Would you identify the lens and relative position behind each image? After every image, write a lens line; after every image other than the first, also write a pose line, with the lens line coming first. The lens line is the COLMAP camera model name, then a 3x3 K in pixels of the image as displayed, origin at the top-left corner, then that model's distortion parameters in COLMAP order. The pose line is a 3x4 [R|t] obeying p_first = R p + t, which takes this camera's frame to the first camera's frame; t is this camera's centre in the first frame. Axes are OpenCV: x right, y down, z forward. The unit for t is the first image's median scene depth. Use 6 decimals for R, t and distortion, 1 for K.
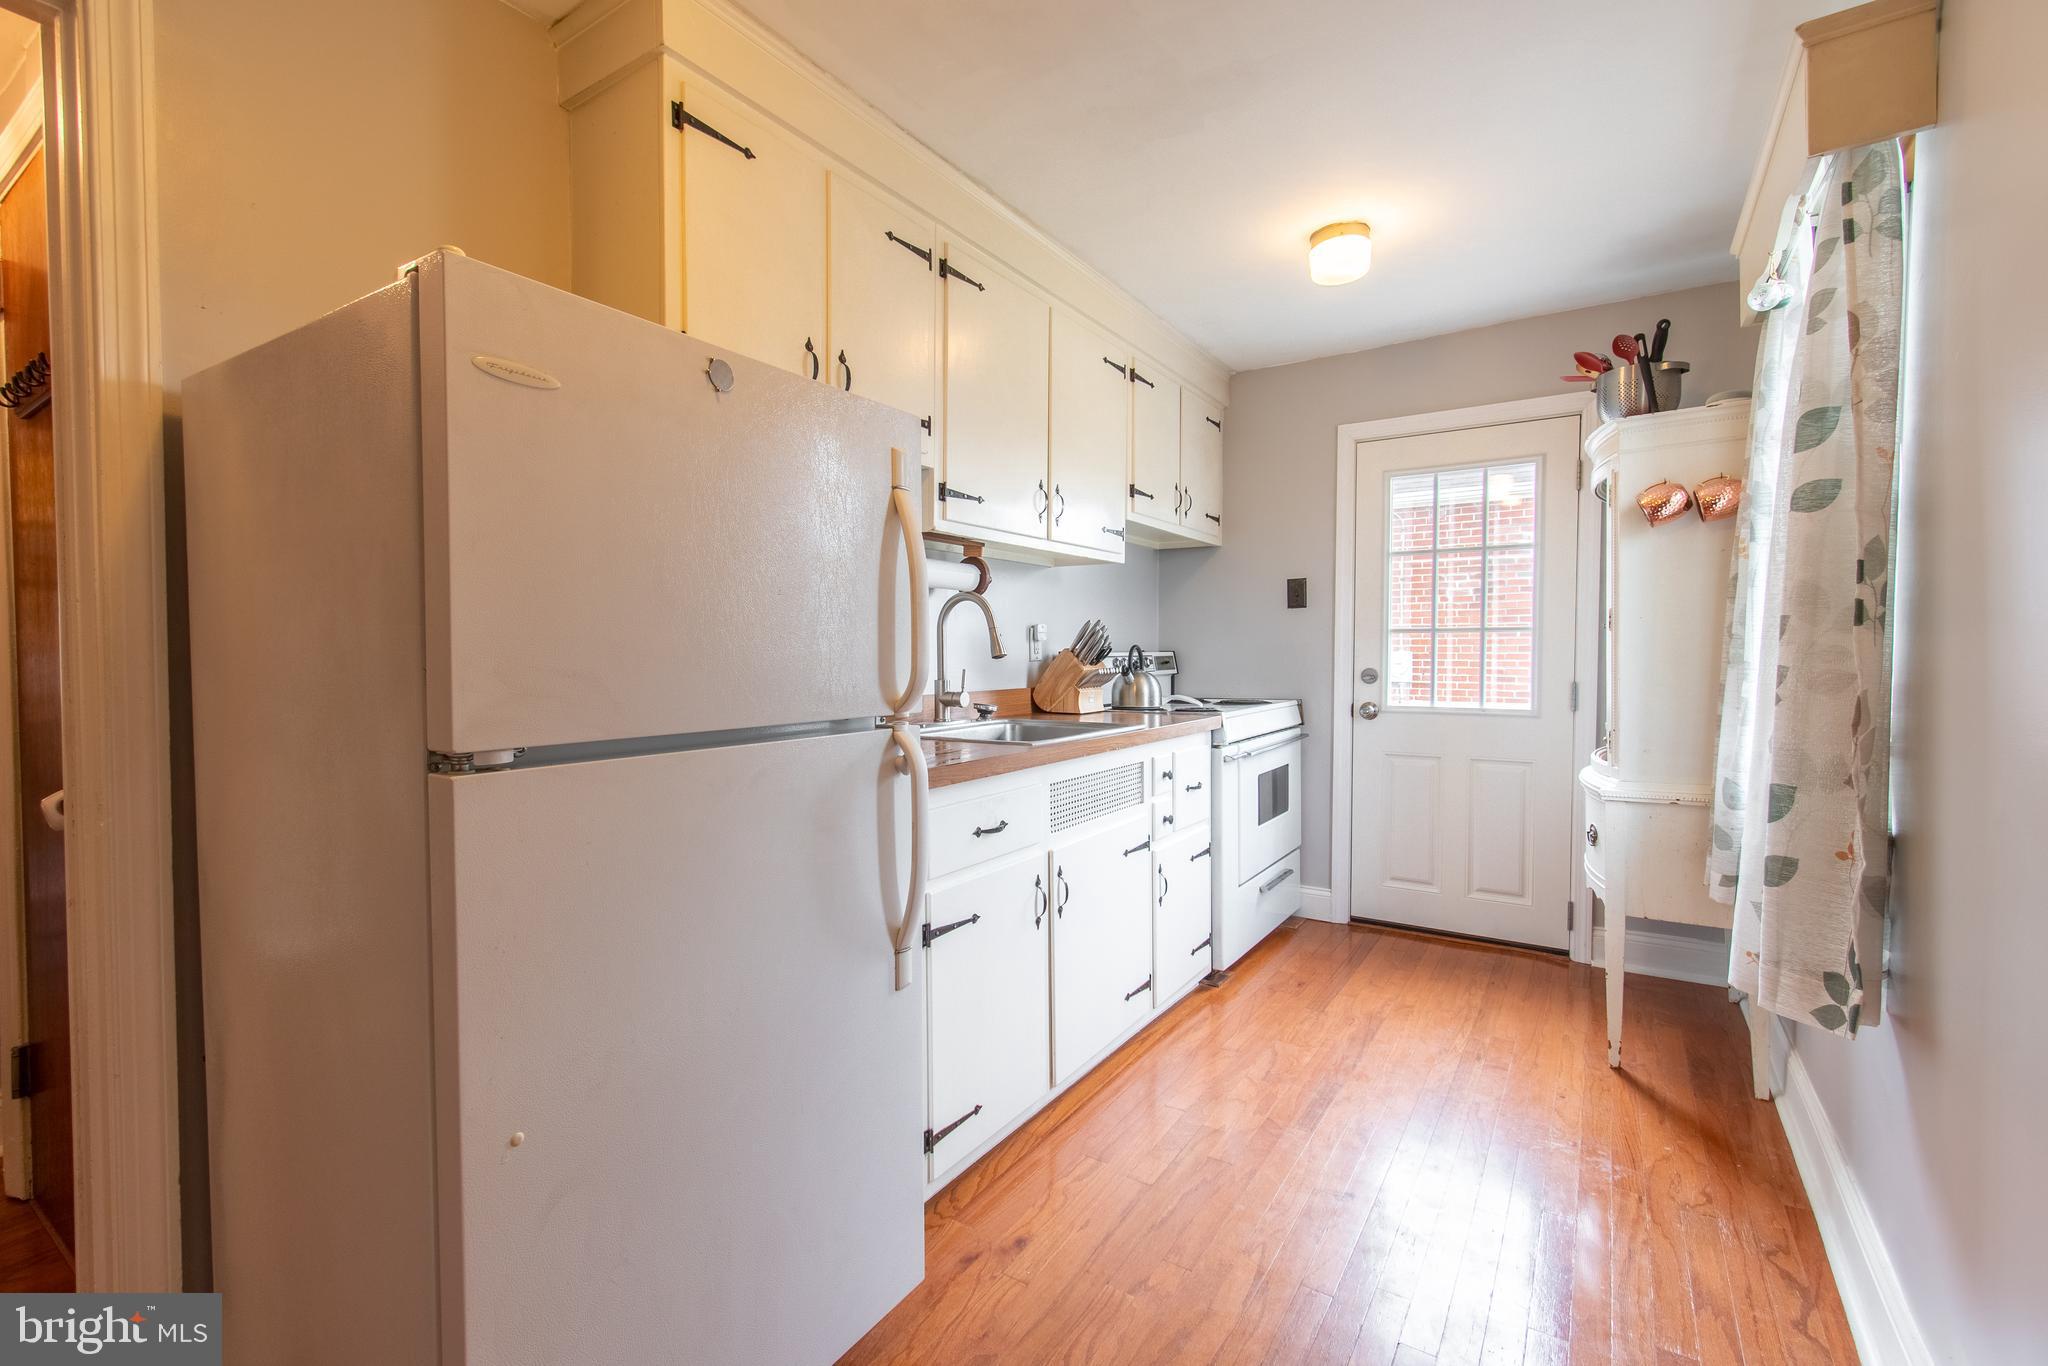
lens RADIAL K [[882.8, 0, 1018.5], [0, 882.8, 675.0], [0, 0, 1]] dist [-0.003207, -0.000364]
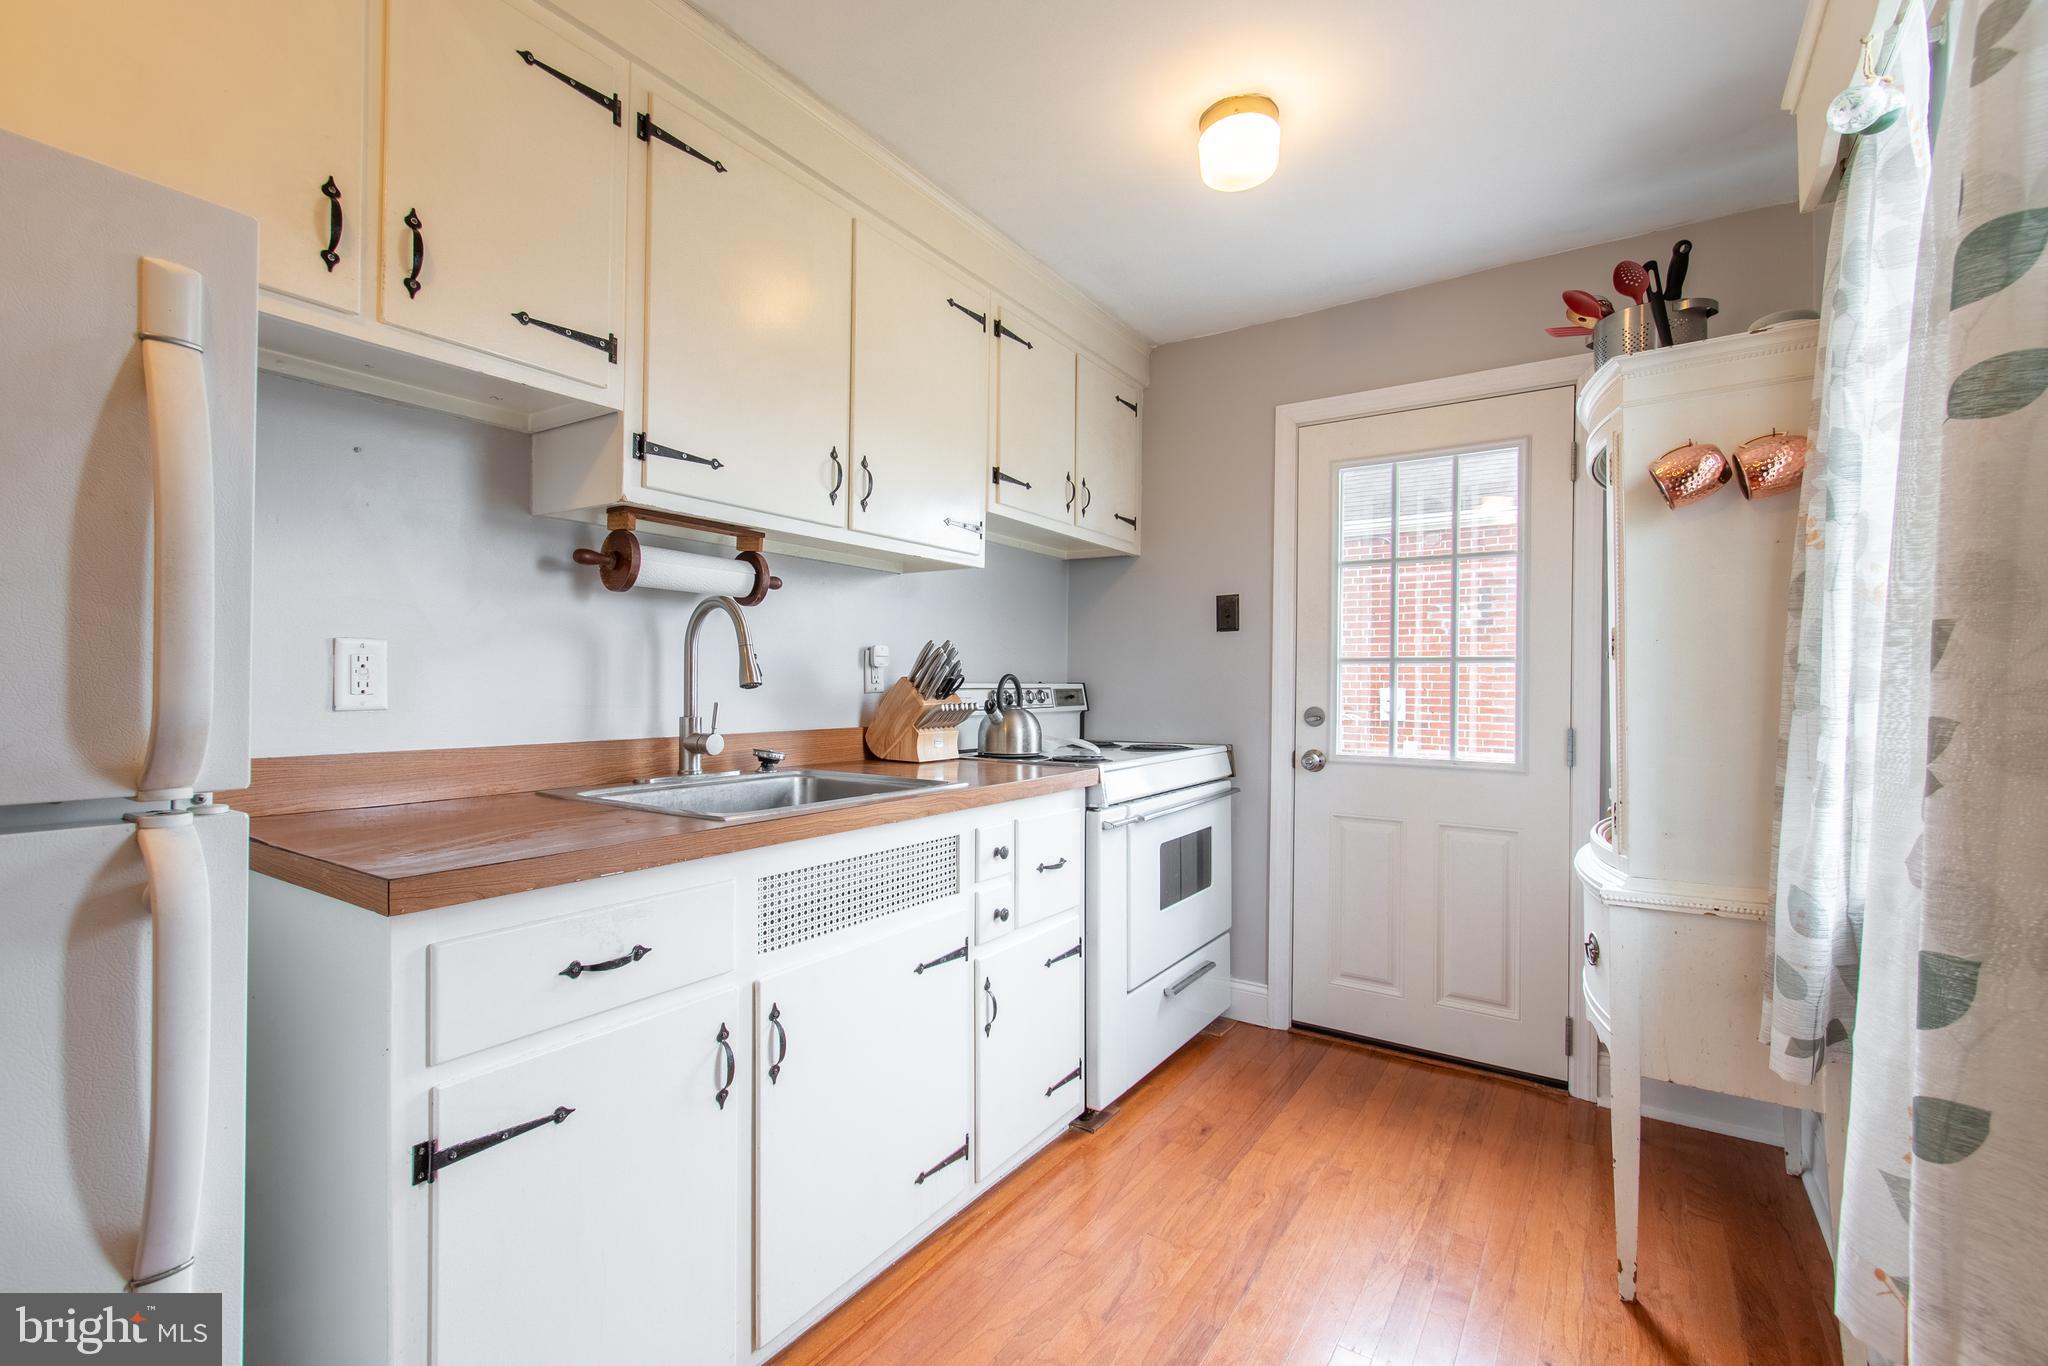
lens RADIAL K [[897.1, 0, 1012.0], [0, 897.1, 674.0], [0, 0, 1]] dist [-0.000602, -0.001321]
pose [[0.999897, 0.011990, -0.007848, 0.172913], [-0.012274, 0.999231, -0.037249, -0.005217], [0.007395, 0.037341, 0.999275, 0.247472]]
